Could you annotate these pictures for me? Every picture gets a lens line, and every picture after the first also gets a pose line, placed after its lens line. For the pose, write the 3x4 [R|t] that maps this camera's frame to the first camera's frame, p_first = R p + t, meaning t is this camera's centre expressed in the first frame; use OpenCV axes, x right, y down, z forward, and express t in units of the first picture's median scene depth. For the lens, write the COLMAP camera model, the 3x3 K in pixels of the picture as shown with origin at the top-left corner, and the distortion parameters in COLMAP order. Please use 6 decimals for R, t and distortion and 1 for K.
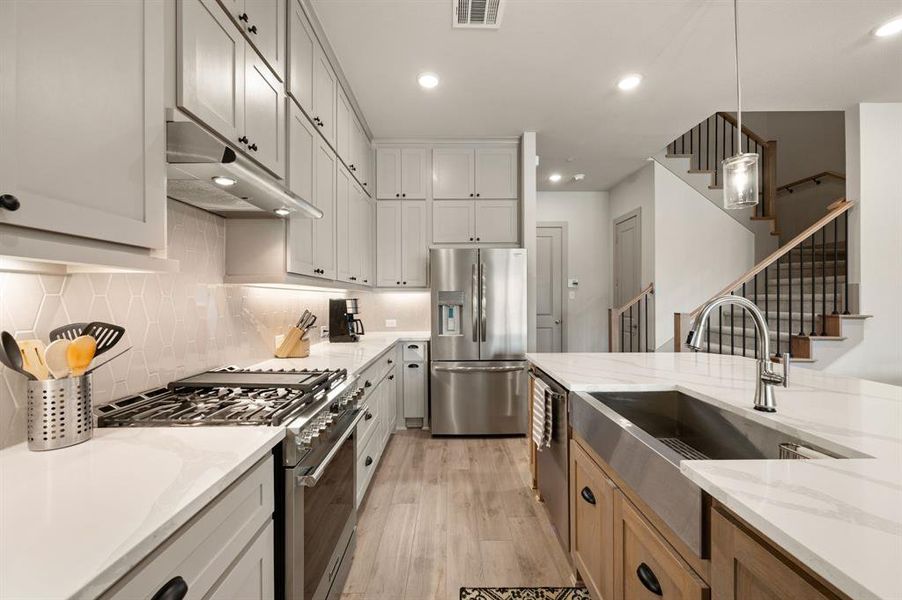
lens RADIAL K [[351.7, 0, 455.9], [0, 351.7, 298.6], [0, 0, 1]] dist [-0.000611, -0.000833]
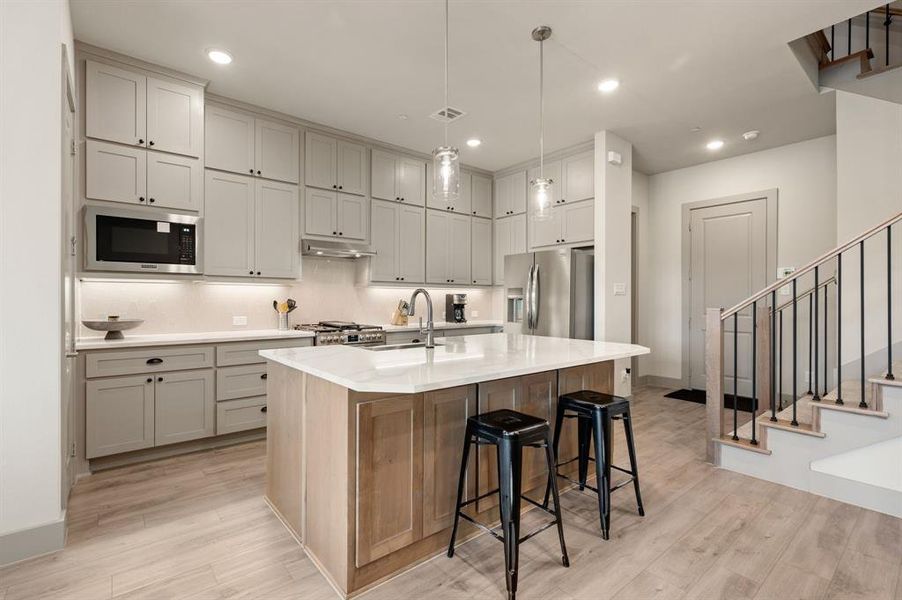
lens RADIAL K [[407.1, 0, 433.6], [0, 407.1, 299.3], [0, 0, 1]] dist [-0.001426, 0.000797]
pose [[0.610865, 0.006500, -0.791708, 1.042586], [-0.002927, 0.999978, 0.005951, 0.013113], [0.791729, -0.001318, 0.610871, -0.136429]]
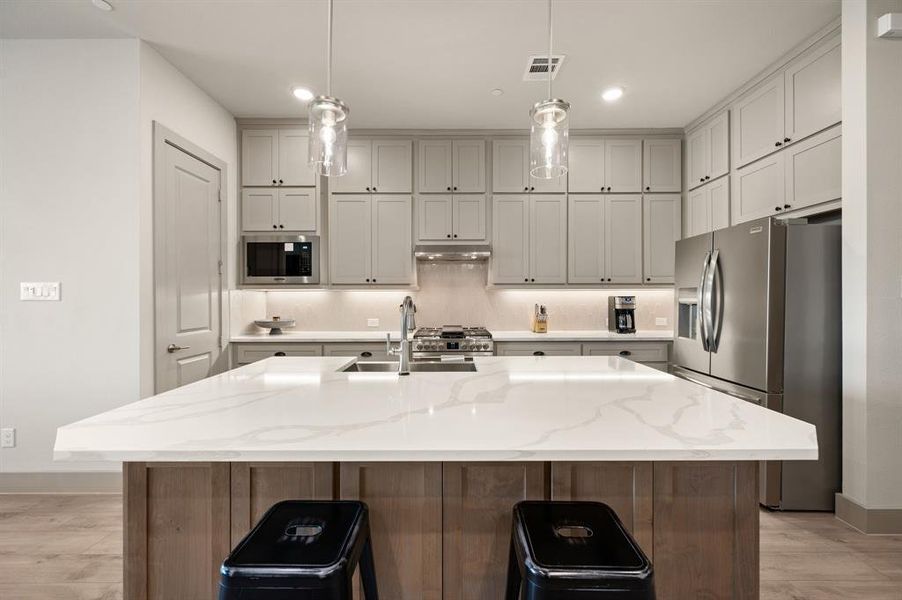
lens RADIAL K [[360.5, 0, 455.8], [0, 360.5, 295.8], [0, 0, 1]] dist [-0.001249, -0.001001]
pose [[-0.006861, 0.001499, -0.999975, 0.936553], [0.006138, 0.999980, 0.001457, -0.006250], [0.999958, -0.006128, -0.006870, 0.482585]]
